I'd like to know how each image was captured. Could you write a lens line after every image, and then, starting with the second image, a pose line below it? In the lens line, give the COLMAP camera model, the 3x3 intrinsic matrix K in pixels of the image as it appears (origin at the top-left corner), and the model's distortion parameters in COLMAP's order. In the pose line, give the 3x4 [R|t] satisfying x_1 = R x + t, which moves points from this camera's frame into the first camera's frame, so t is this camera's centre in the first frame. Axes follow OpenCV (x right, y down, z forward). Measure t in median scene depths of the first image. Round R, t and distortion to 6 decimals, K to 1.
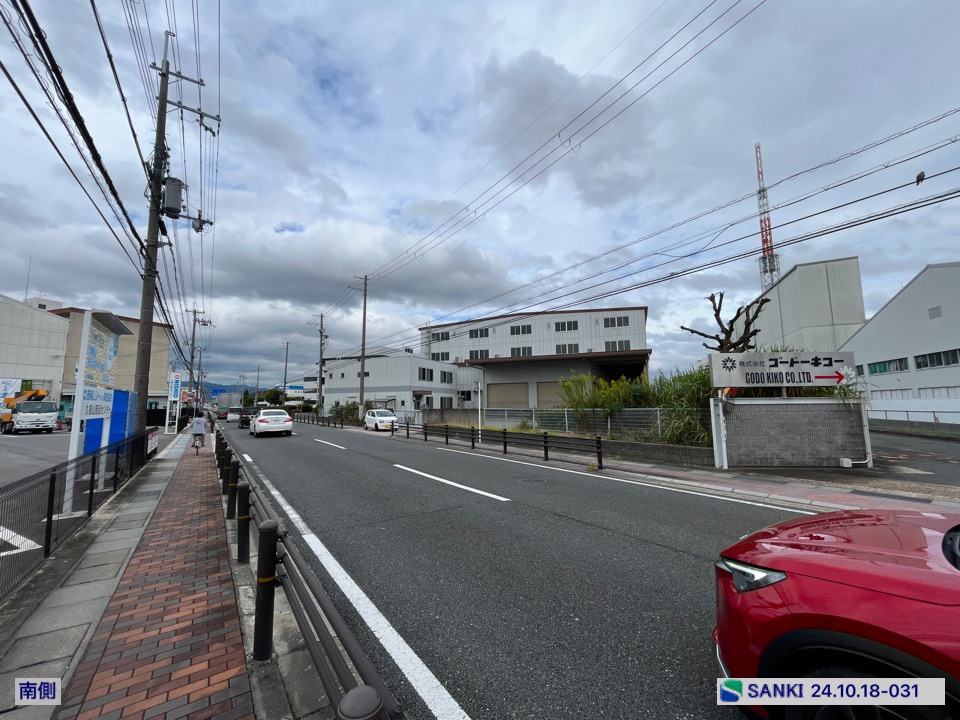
lens RADIAL K [[389.8, 0, 477.2], [0, 389.8, 360.4], [0, 0, 1]] dist [-0.003078, 0.000339]
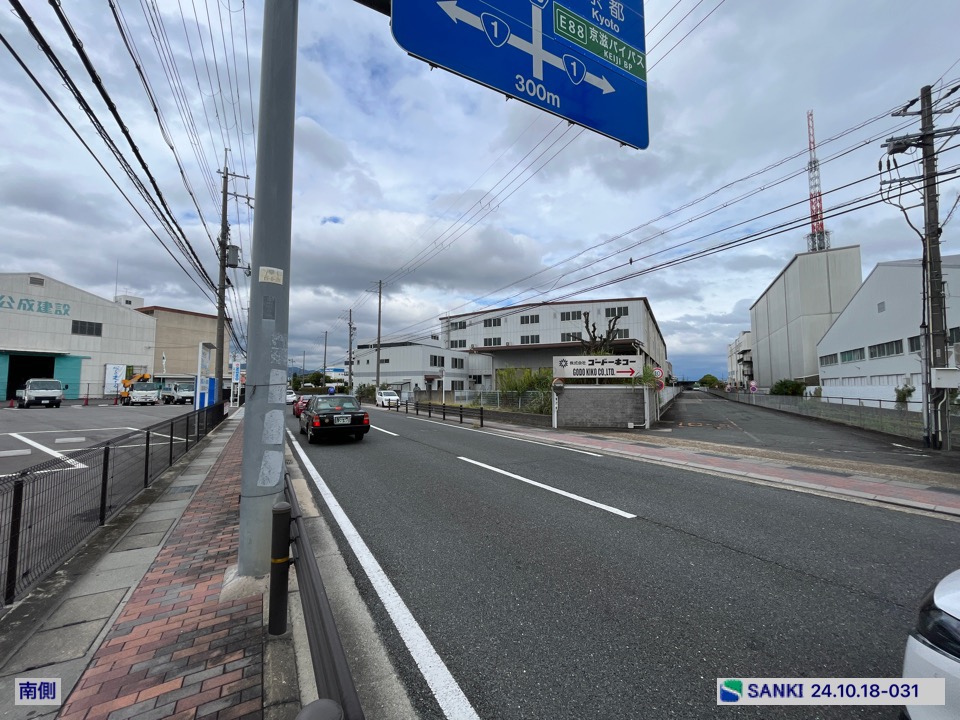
lens RADIAL K [[389.8, 0, 477.3], [0, 389.8, 360.5], [0, 0, 1]] dist [-0.003078, 0.000339]
pose [[0.994904, 0.001406, -0.100815, 0.088885], [0.003039, 0.999030, 0.043926, -0.014098], [0.100779, -0.044008, 0.993935, -0.119295]]
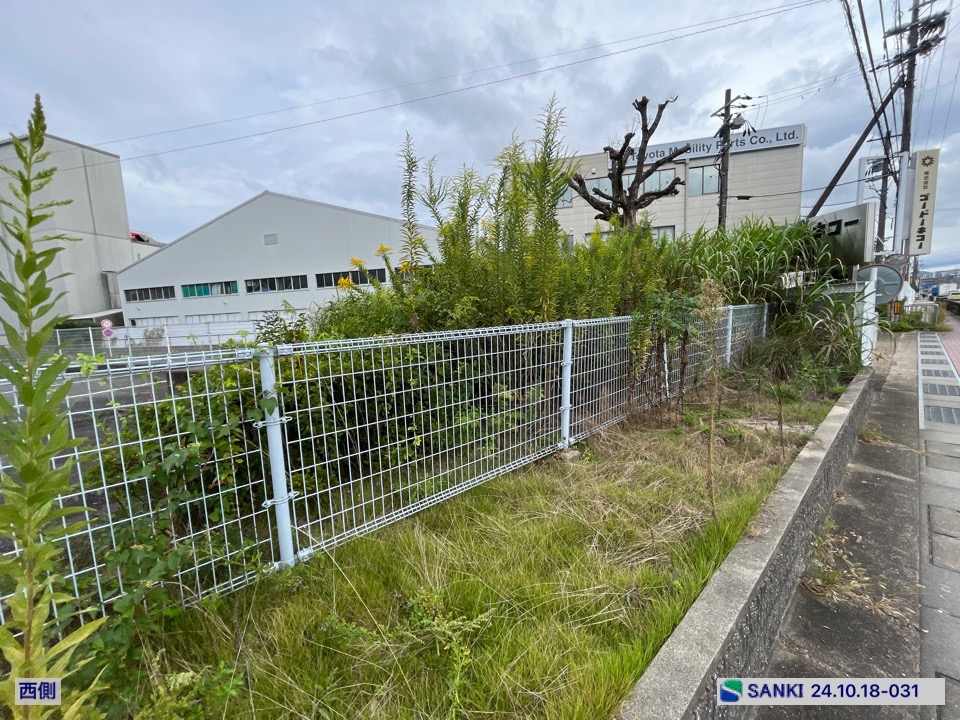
lens RADIAL K [[389.8, 0, 464.5], [0, 389.8, 360.3], [0, 0, 1]] dist [-0.003078, 0.000339]
pose [[-0.124122, -0.100305, 0.987184, 0.012858], [-0.063196, 0.993657, 0.093017, 0.041544], [-0.990252, -0.050841, -0.129673, 0.338551]]
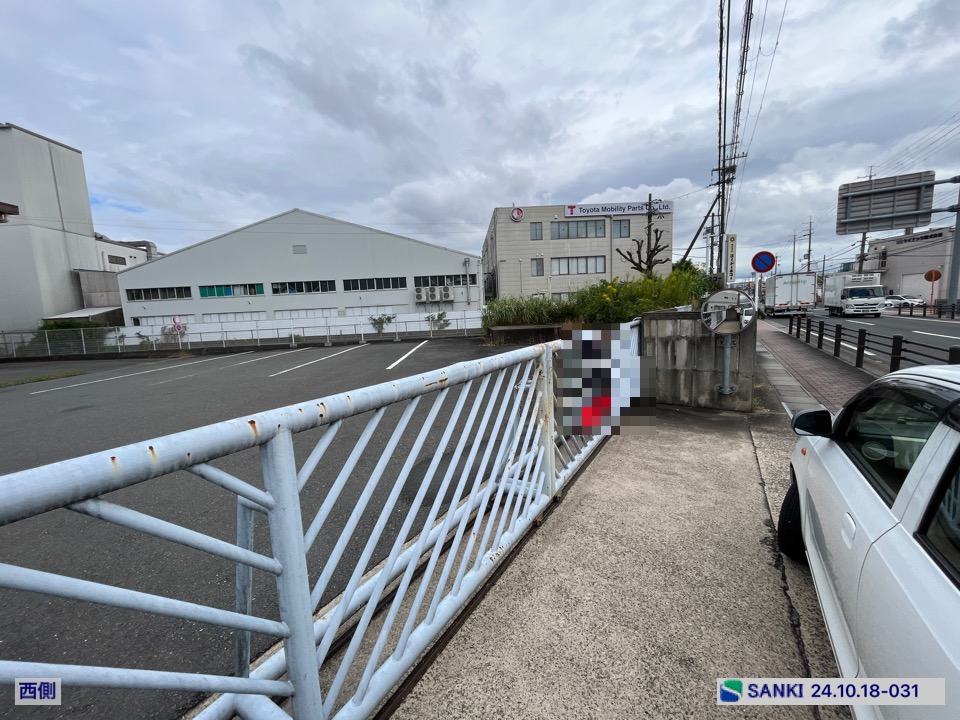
lens RADIAL K [[389.8, 0, 476.7], [0, 389.8, 360.1], [0, 0, 1]] dist [-0.003078, 0.000339]
pose [[-0.402705, -0.083349, 0.911527, -0.129049], [-0.054308, 0.996267, 0.067105, 0.066491], [-0.913717, -0.022480, -0.405728, 0.557222]]
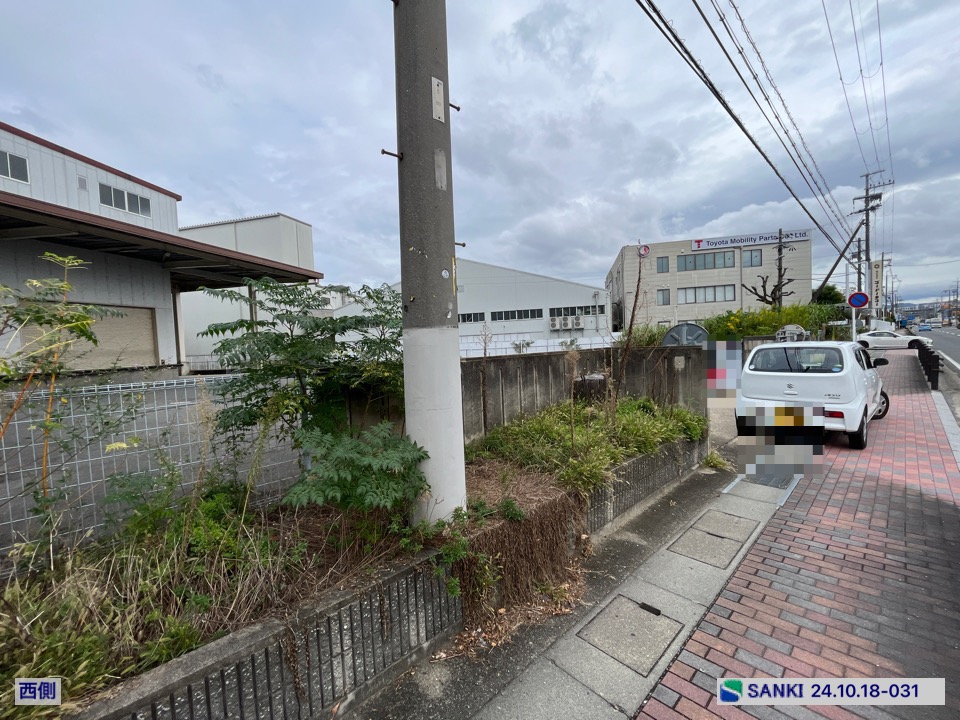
lens RADIAL K [[389.8, 0, 477.3], [0, 389.8, 362.0], [0, 0, 1]] dist [-0.003078, 0.000339]
pose [[-0.135304, -0.031316, 0.990309, -0.236557], [-0.068197, 0.997424, 0.022224, 0.076116], [-0.988454, -0.064529, -0.137091, 0.638817]]
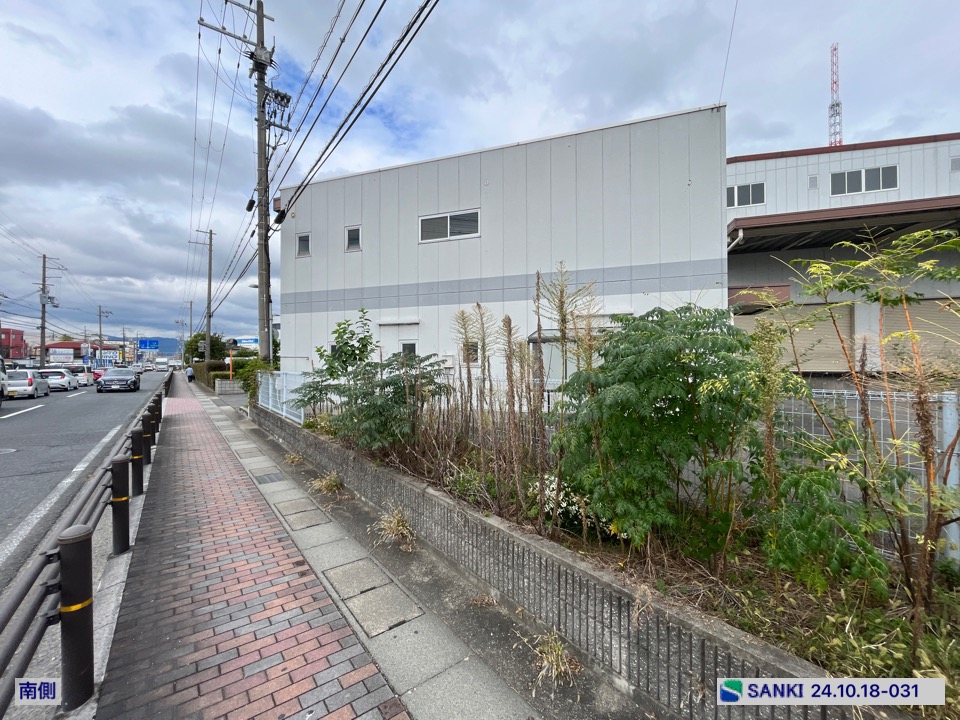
lens RADIAL K [[389.8, 0, 477.2], [0, 389.8, 360.8], [0, 0, 1]] dist [-0.003078, 0.000339]
pose [[0.998428, 0.005109, 0.055814, -0.244188], [-0.011067, 0.994200, 0.106975, 0.076556], [-0.054944, -0.107424, 0.992694, 0.646728]]
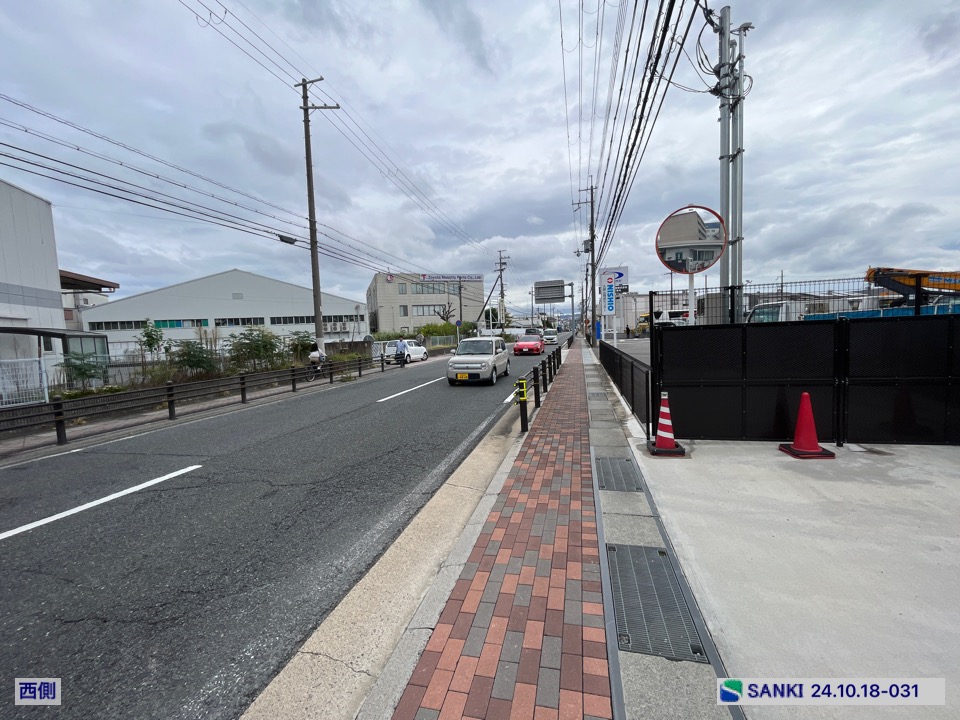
lens RADIAL K [[389.8, 0, 477.3], [0, 389.8, 361.3], [0, 0, 1]] dist [-0.003078, 0.000339]
pose [[-0.651297, -0.013853, 0.758696, -0.536557], [-0.034505, 0.999340, -0.011373, 0.093043], [-0.758038, -0.033586, -0.651345, 0.754312]]
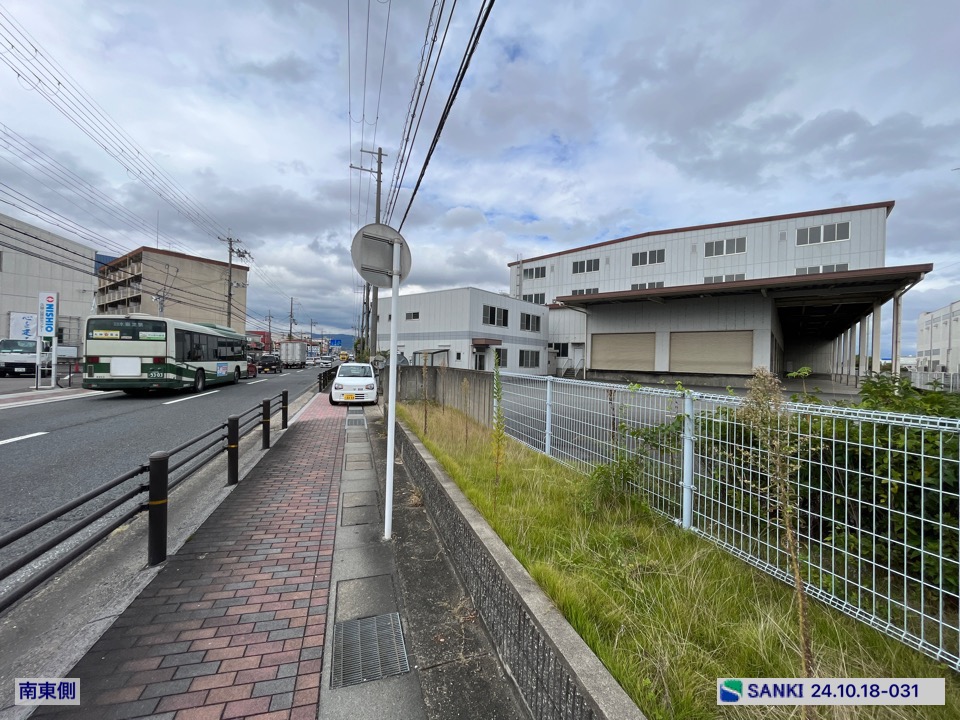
lens RADIAL K [[389.8, 0, 477.0], [0, 389.8, 359.5], [0, 0, 1]] dist [-0.003078, 0.000339]
pose [[0.955573, 0.035570, -0.292600, 0.036126], [-0.003738, 0.994074, 0.108639, 0.031866], [0.294730, -0.102719, 0.950044, 0.278417]]
